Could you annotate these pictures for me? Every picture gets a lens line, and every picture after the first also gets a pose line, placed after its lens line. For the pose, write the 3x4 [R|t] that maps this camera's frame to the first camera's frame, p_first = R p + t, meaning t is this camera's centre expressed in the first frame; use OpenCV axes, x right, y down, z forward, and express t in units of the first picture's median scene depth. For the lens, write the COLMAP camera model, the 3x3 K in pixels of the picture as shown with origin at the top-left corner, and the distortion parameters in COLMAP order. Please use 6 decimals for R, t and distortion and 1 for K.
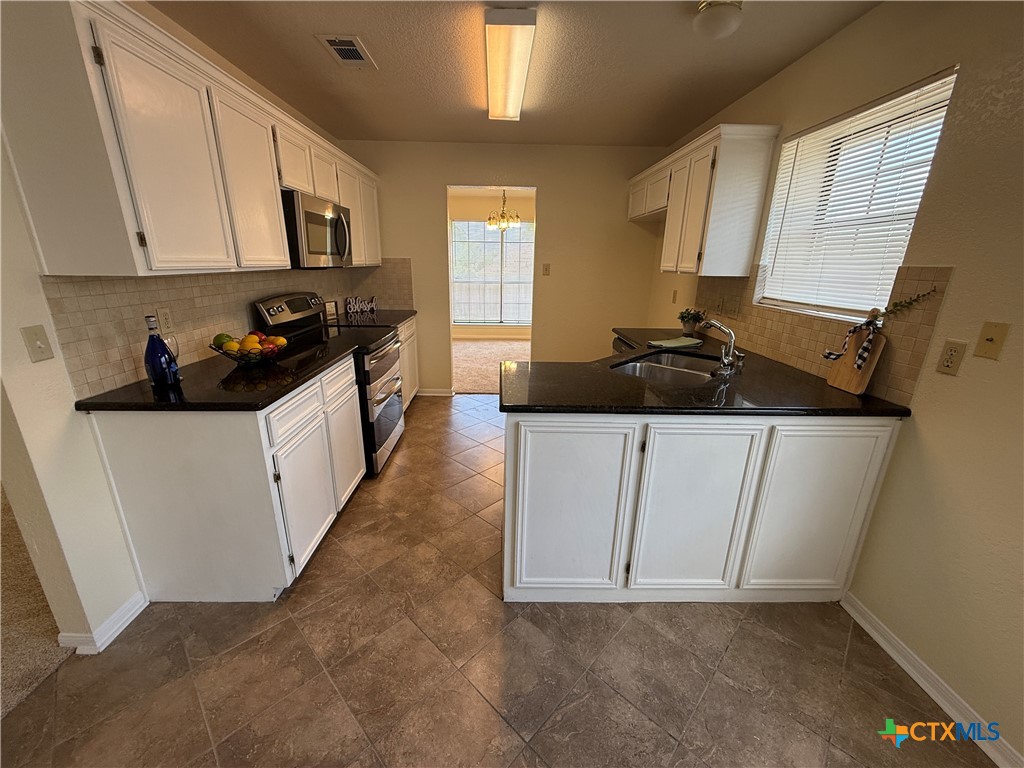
lens RADIAL K [[406.2, 0, 509.6], [0, 406.2, 384.6], [0, 0, 1]] dist [-0.000556, -0.000083]
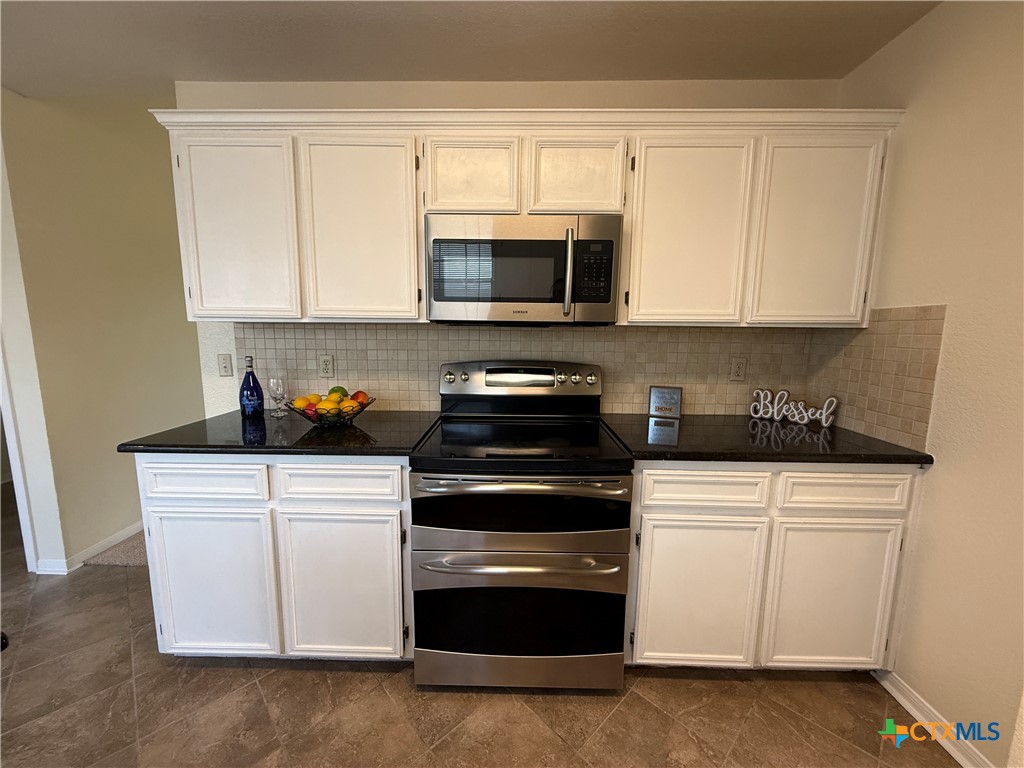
lens RADIAL K [[406.2, 0, 509.6], [0, 406.2, 384.6], [0, 0, 1]] dist [-0.000556, -0.000083]
pose [[-0.033658, 0.125563, -0.991515, 0.286020], [-0.301649, 0.944535, 0.129853, -0.471621], [0.952825, 0.303460, 0.006085, 1.728241]]
